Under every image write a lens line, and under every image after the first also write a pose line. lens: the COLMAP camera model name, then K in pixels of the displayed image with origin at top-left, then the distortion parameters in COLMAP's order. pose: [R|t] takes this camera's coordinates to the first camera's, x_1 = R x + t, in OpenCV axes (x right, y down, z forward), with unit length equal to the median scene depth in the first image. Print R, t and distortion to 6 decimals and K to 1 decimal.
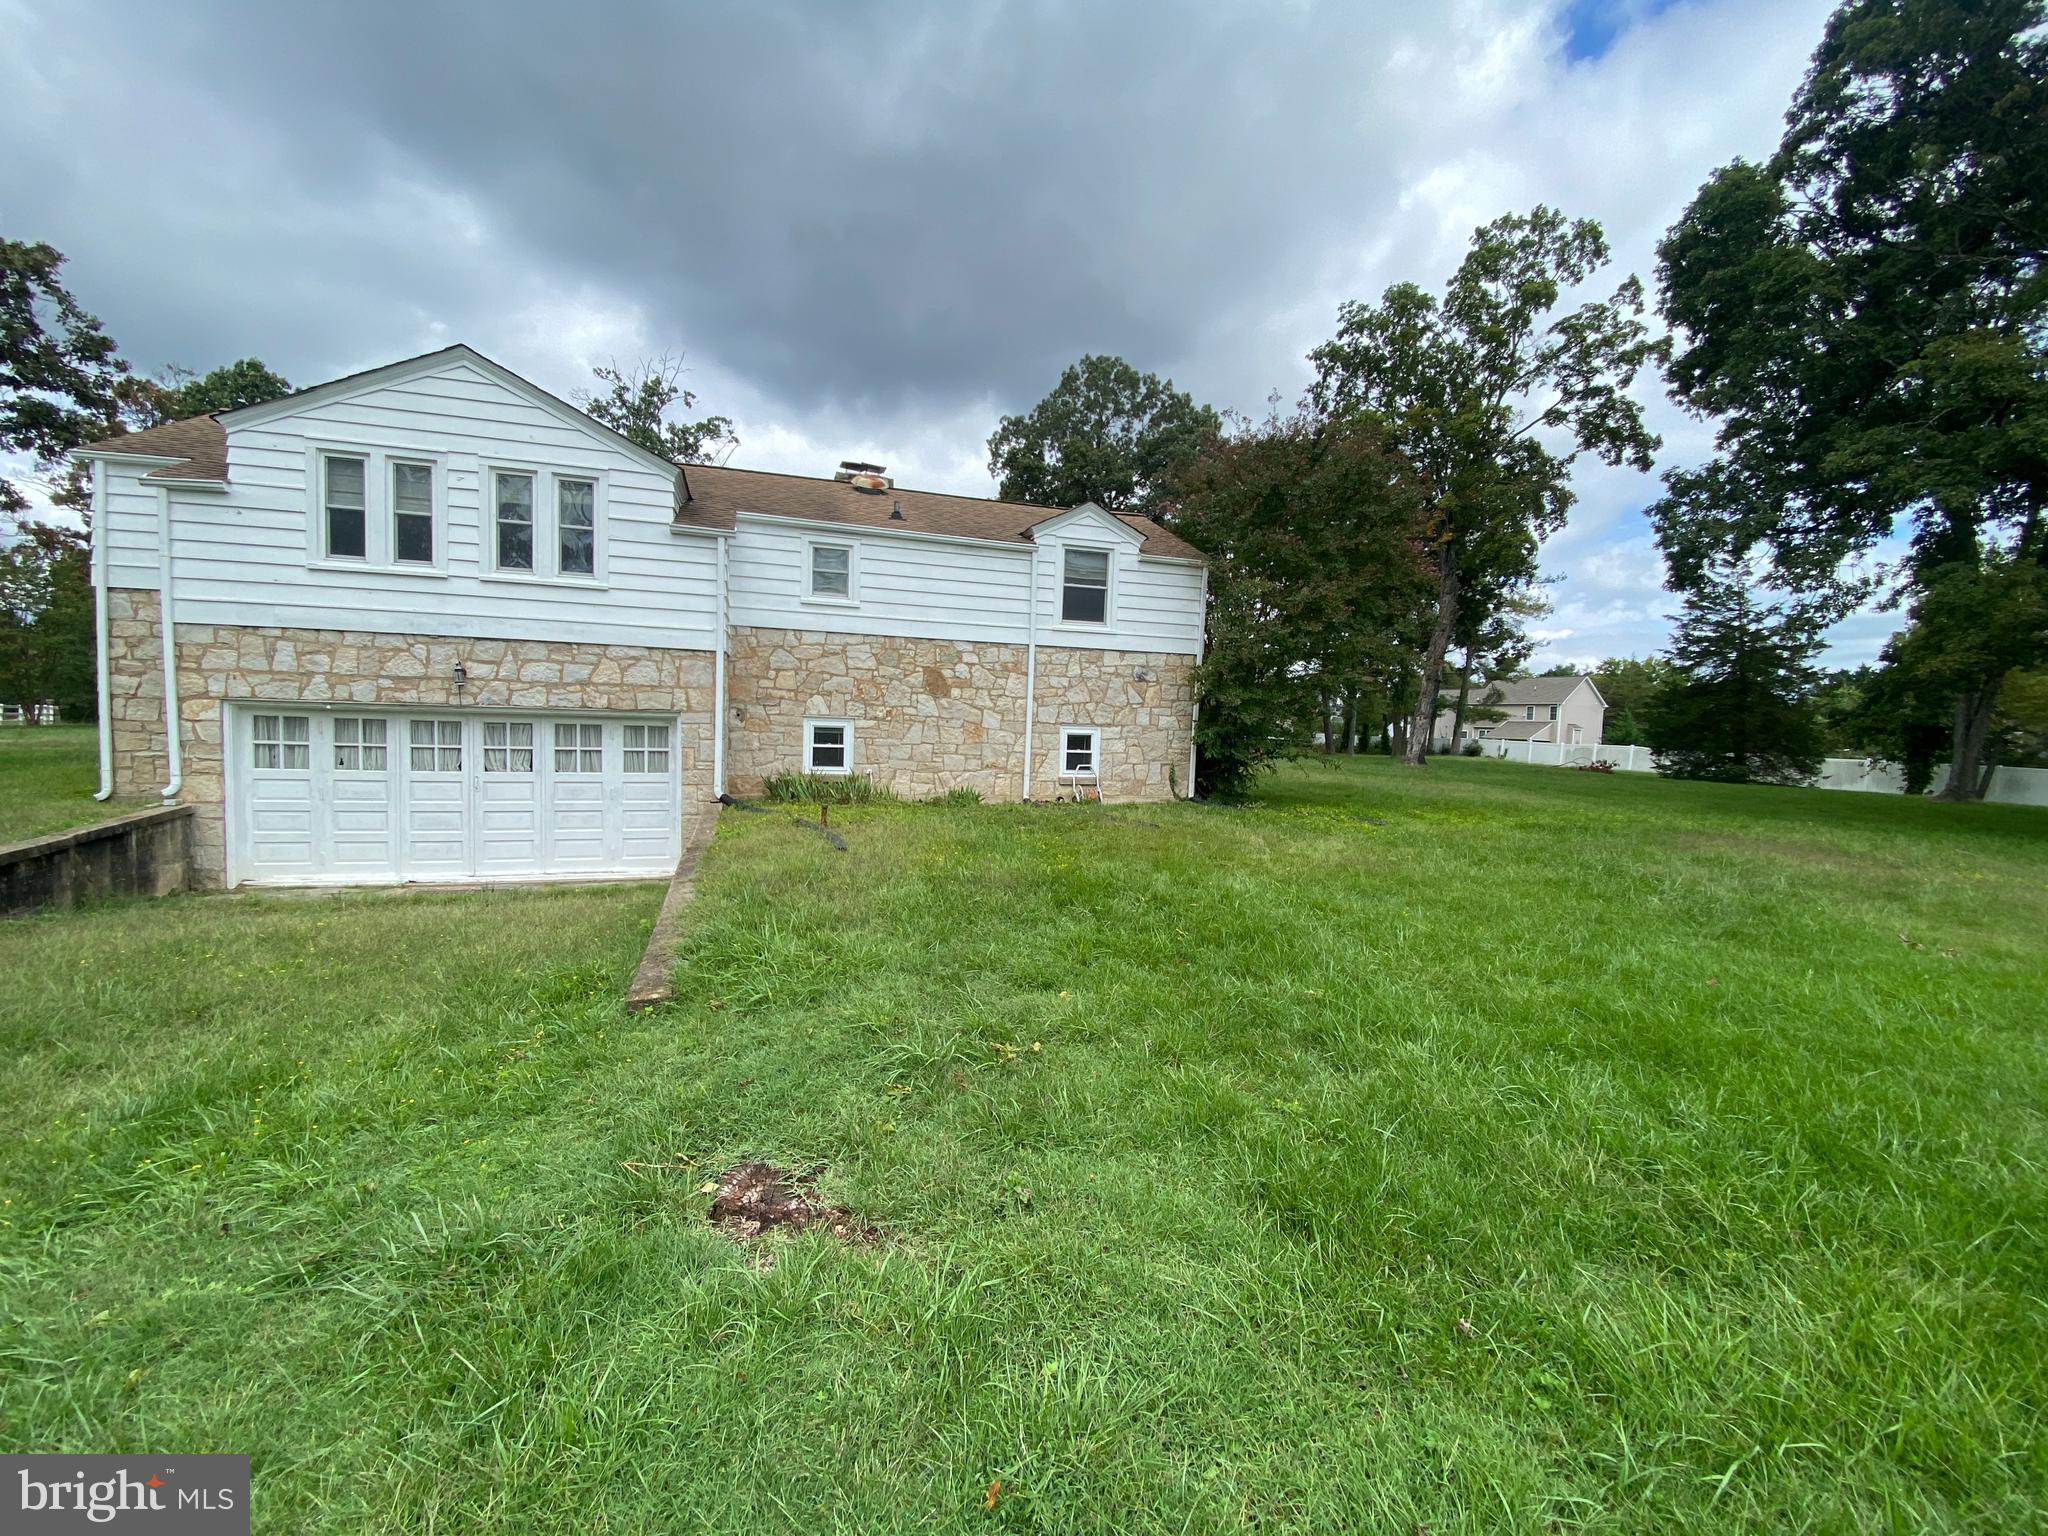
lens RADIAL K [[837.8, 0, 1037.1], [0, 837.8, 788.4], [0, 0, 1]] dist [0.014226, -0.014363]
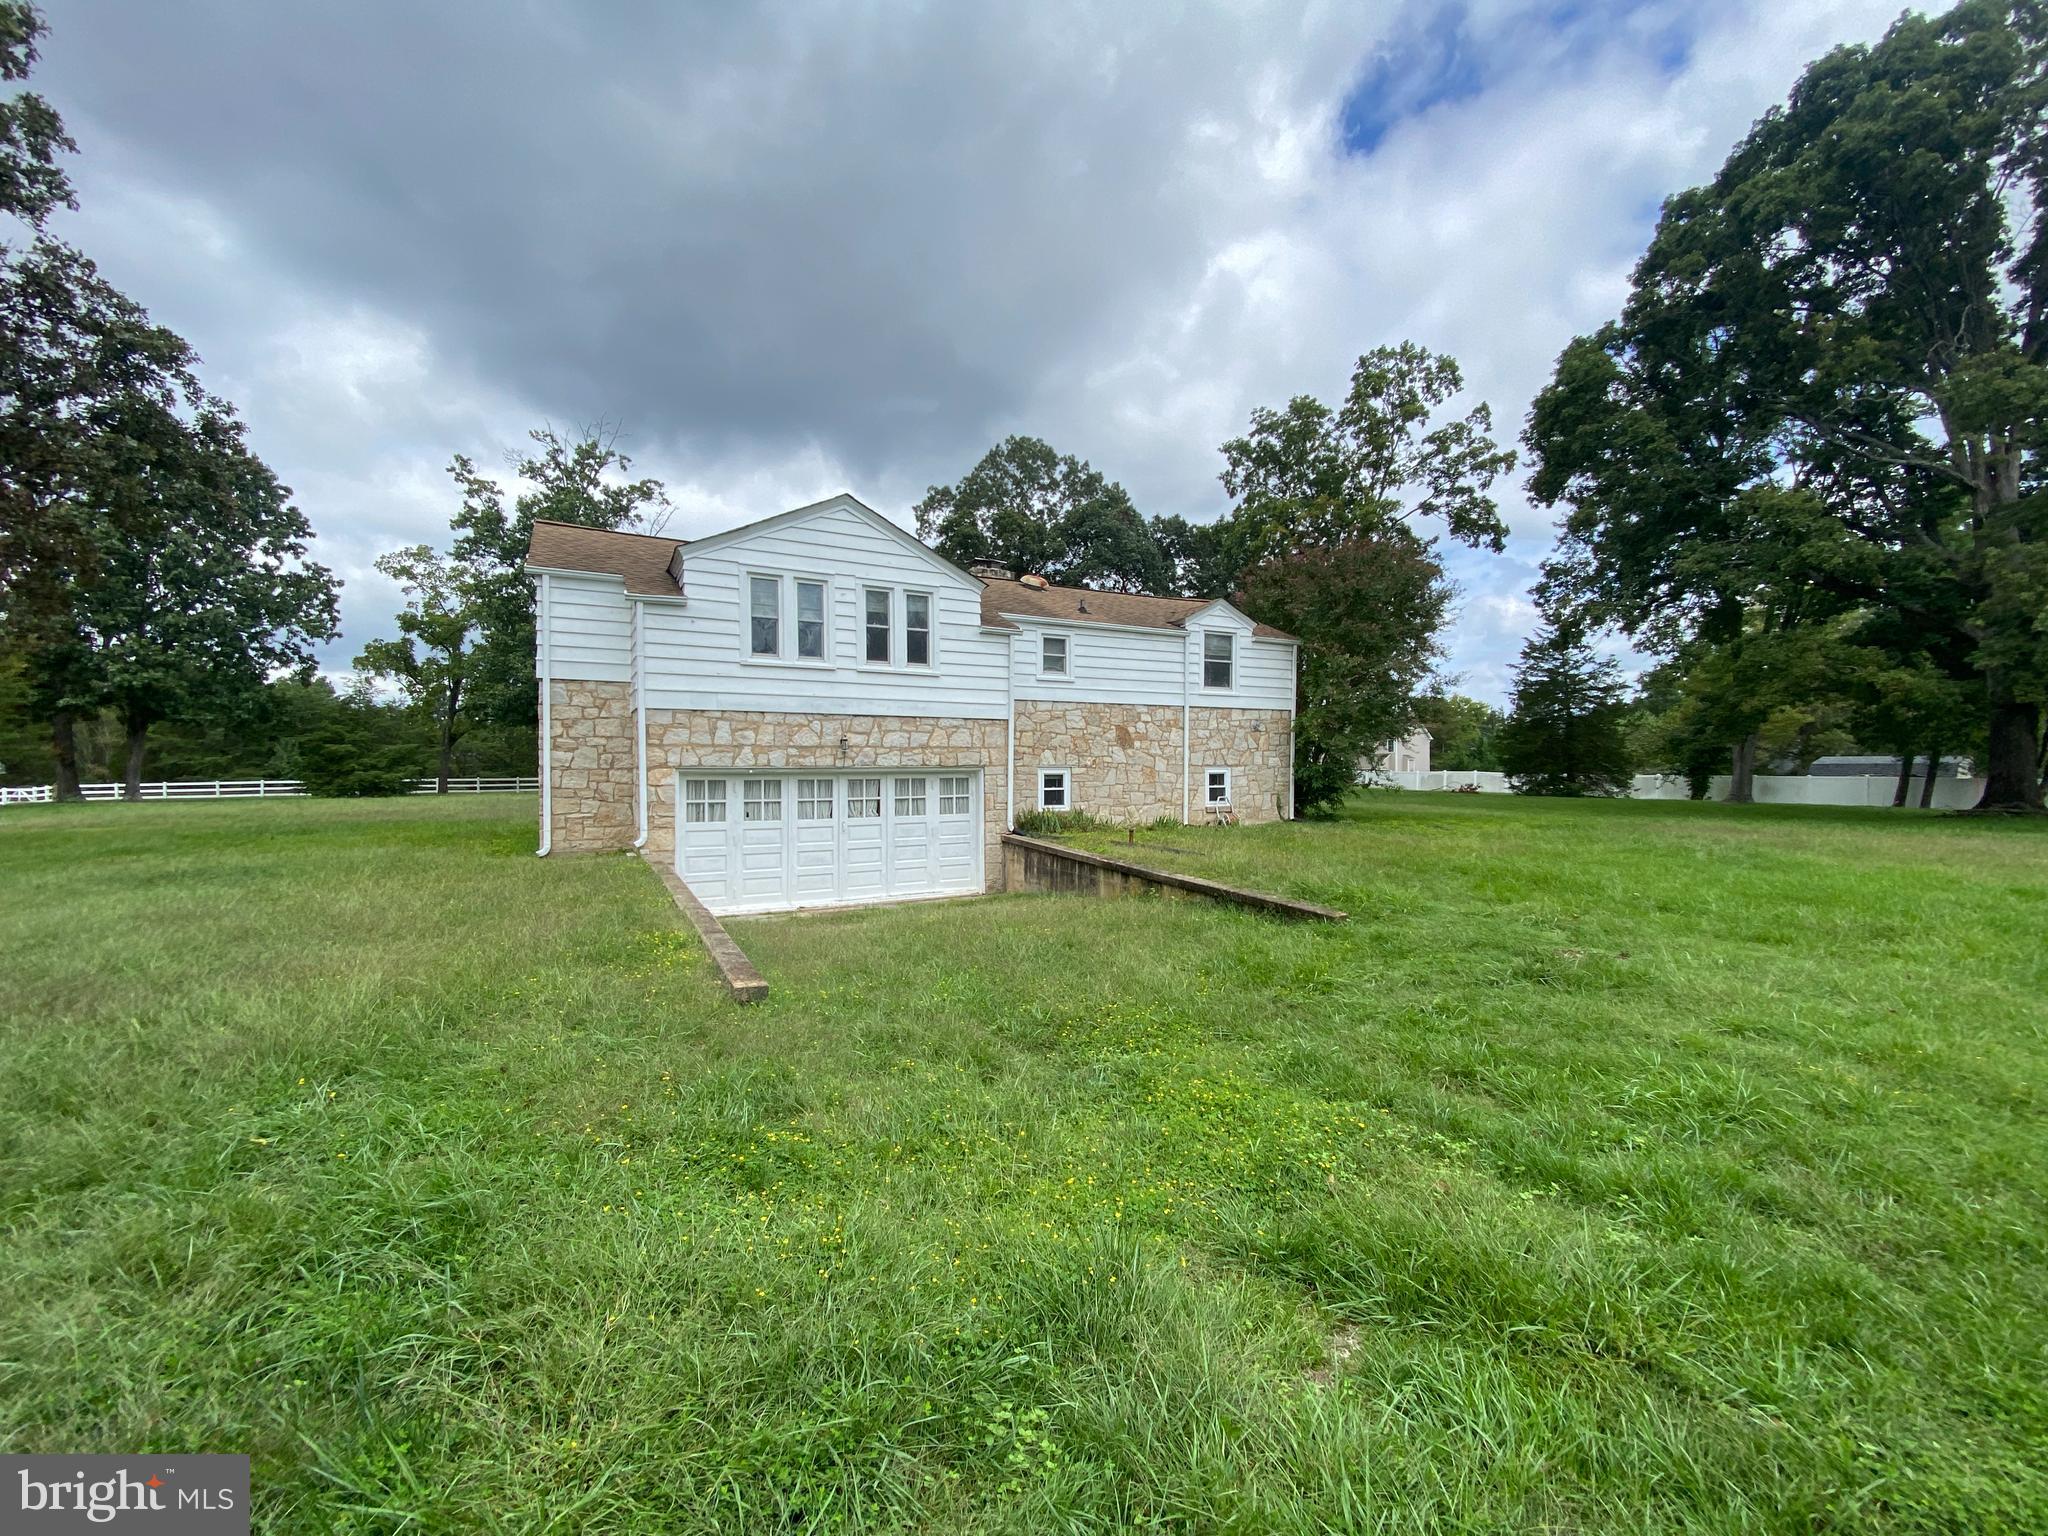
lens RADIAL K [[837.8, 0, 1030.8], [0, 837.8, 794.3], [0, 0, 1]] dist [0.014226, -0.014363]
pose [[0.983421, -0.040252, 0.176813, -0.454307], [0.048444, 0.997931, -0.042260, 0.008353], [-0.174746, 0.050125, 0.983337, -0.224354]]
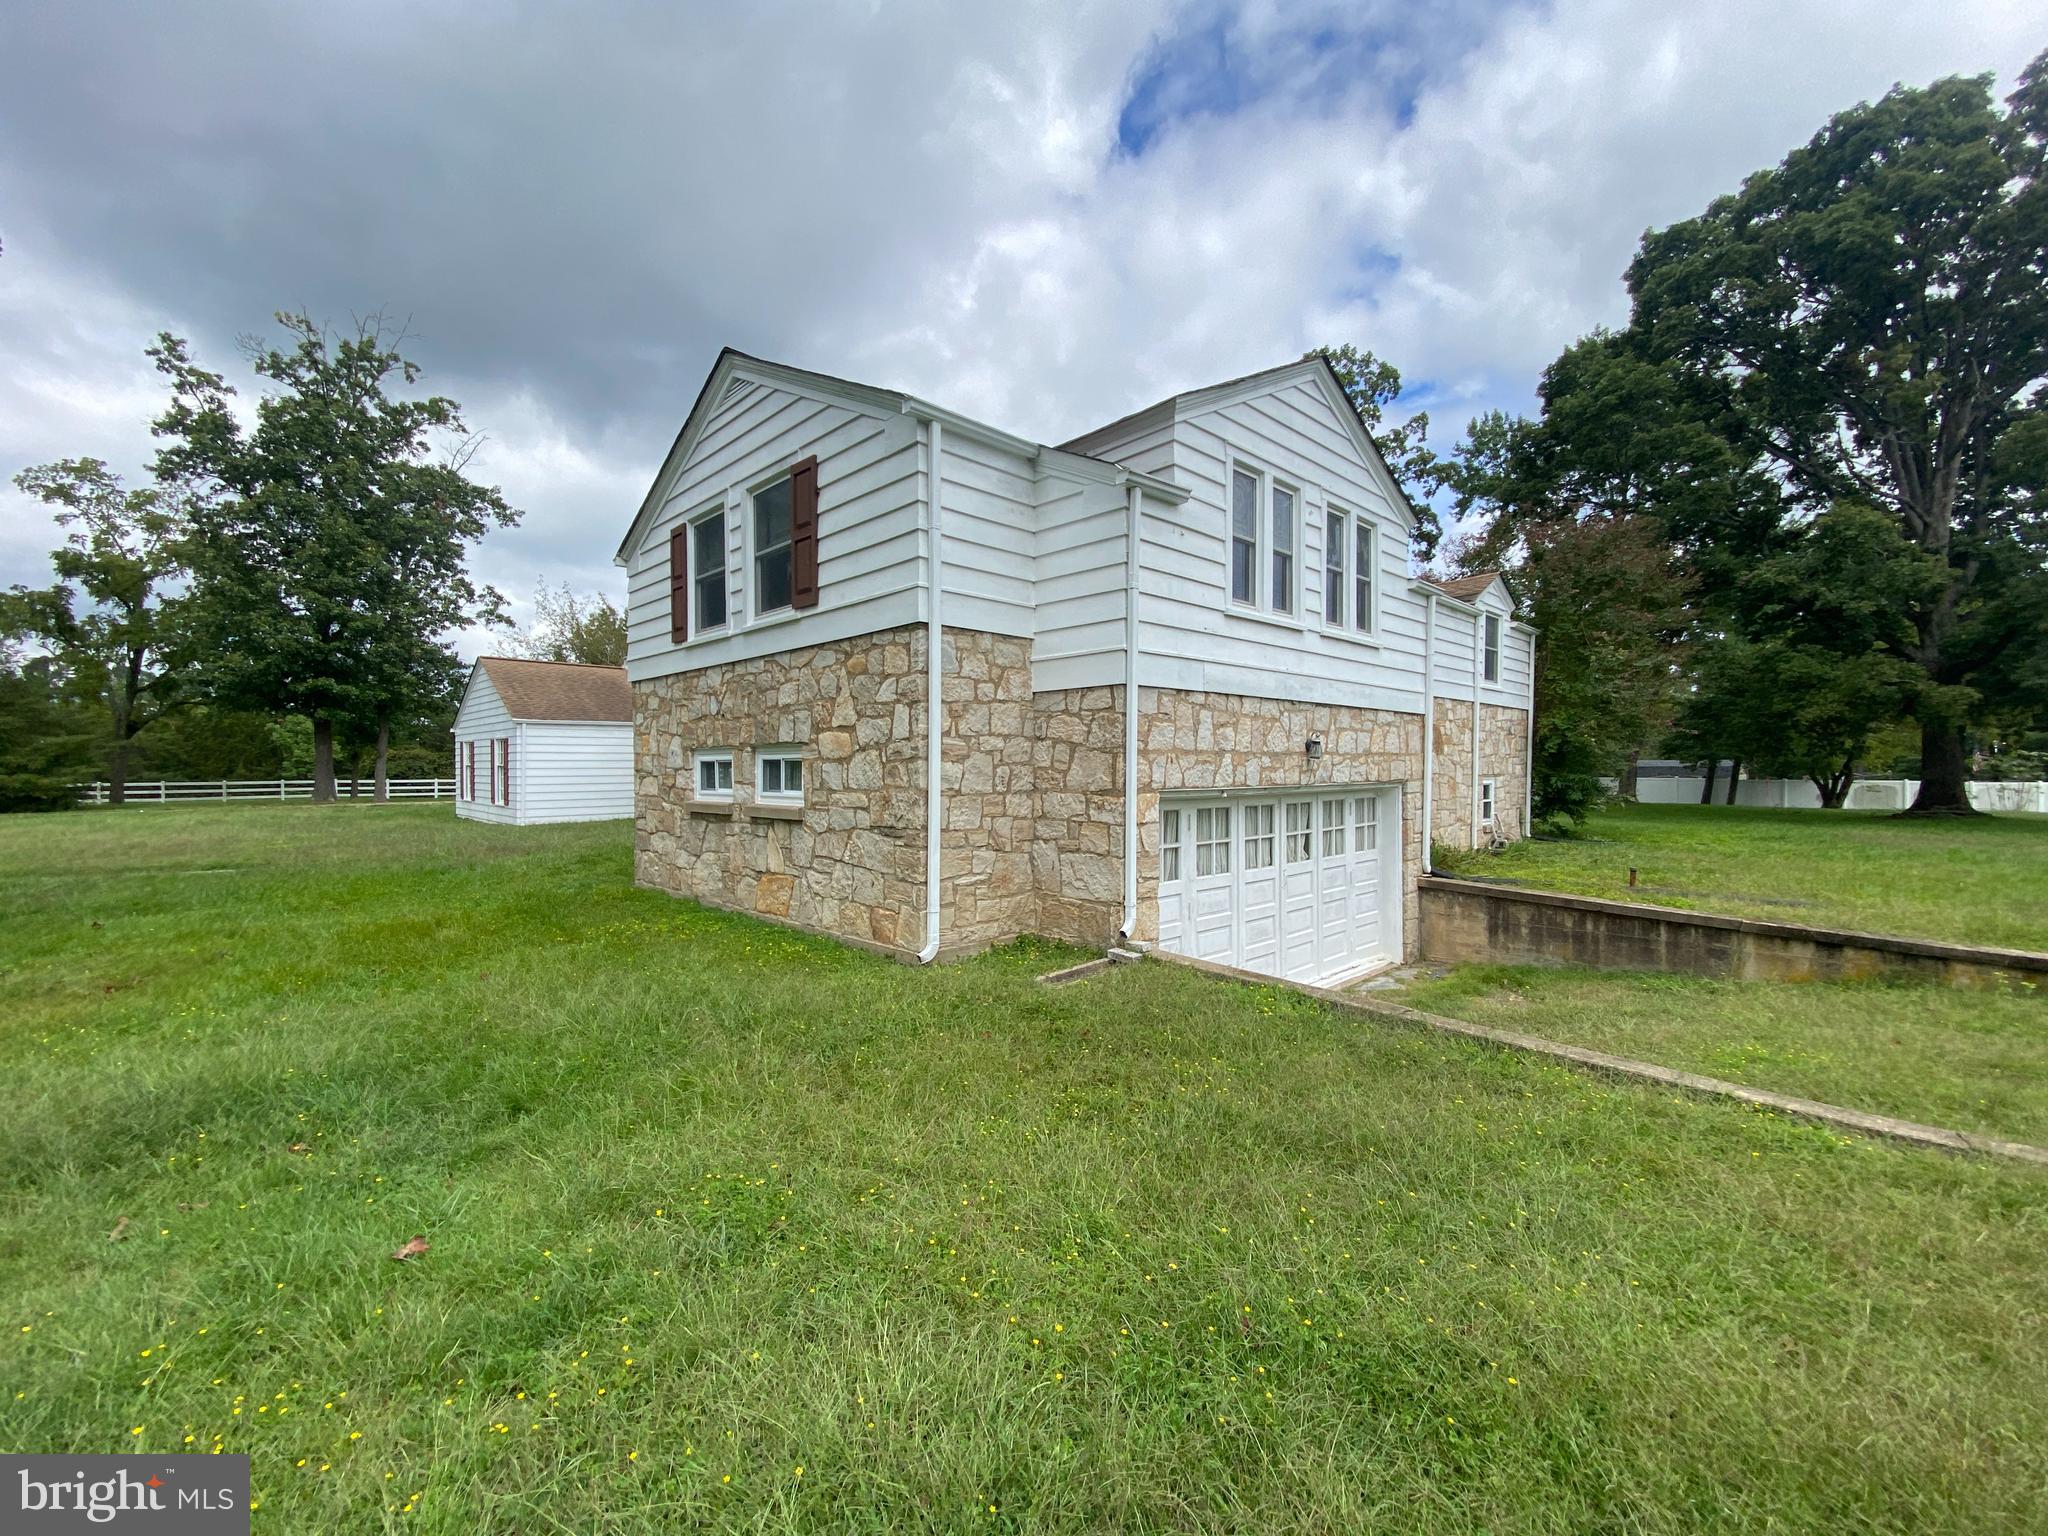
lens RADIAL K [[837.8, 0, 1024.3], [0, 837.8, 792.0], [0, 0, 1]] dist [0.014226, -0.014363]
pose [[0.900575, -0.046411, 0.432215, -0.928839], [0.064364, 0.997561, -0.026991, -0.063443], [-0.429909, 0.052127, 0.901366, 0.274800]]
